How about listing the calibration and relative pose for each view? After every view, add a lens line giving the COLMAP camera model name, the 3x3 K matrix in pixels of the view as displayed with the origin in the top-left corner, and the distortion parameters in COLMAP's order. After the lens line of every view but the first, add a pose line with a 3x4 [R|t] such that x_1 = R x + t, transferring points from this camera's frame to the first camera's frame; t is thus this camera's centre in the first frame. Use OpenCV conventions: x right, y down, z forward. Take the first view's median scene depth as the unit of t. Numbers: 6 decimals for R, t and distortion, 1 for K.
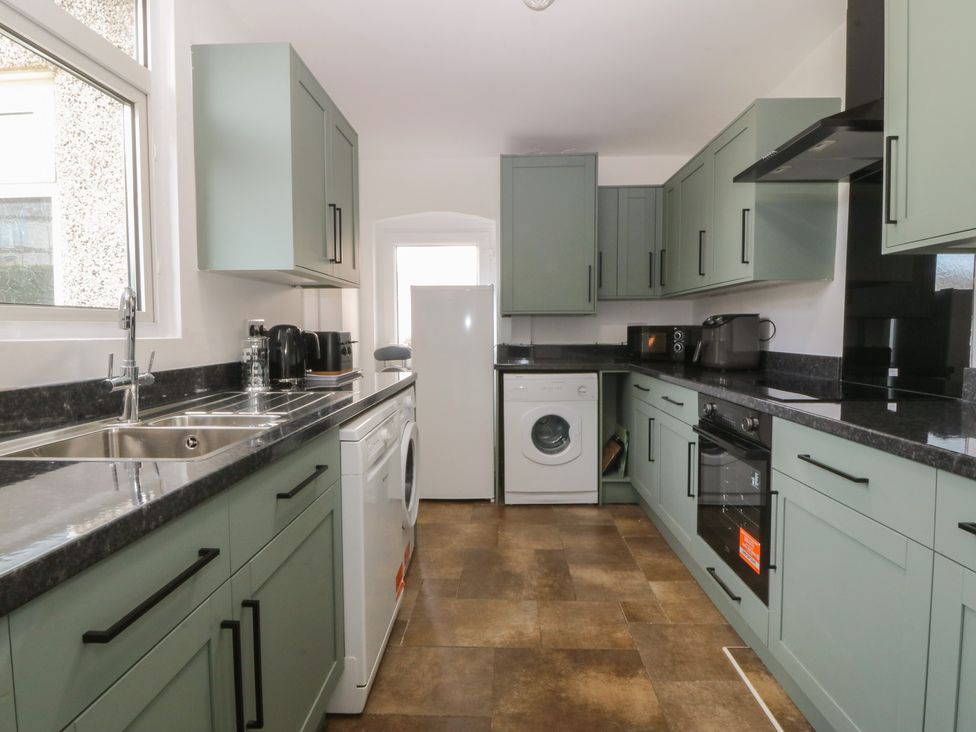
lens RADIAL K [[514.6, 0, 487.1], [0, 514.6, 361.1], [0, 0, 1]] dist [-0.021569, -0.000764]
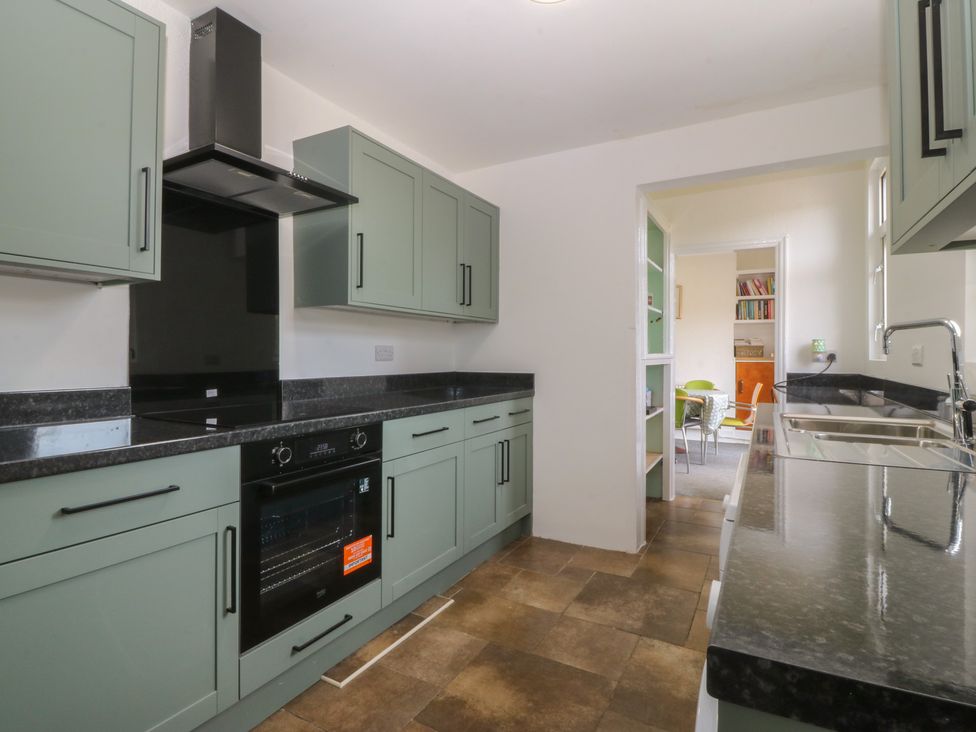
lens RADIAL K [[514.6, 0, 485.4], [0, 514.6, 360.3], [0, 0, 1]] dist [-0.021569, -0.000764]
pose [[-0.889455, -0.001528, 0.457020, -0.232906], [0.028753, 0.997826, 0.059295, -0.104533], [-0.456118, 0.065881, -0.887478, 1.842260]]
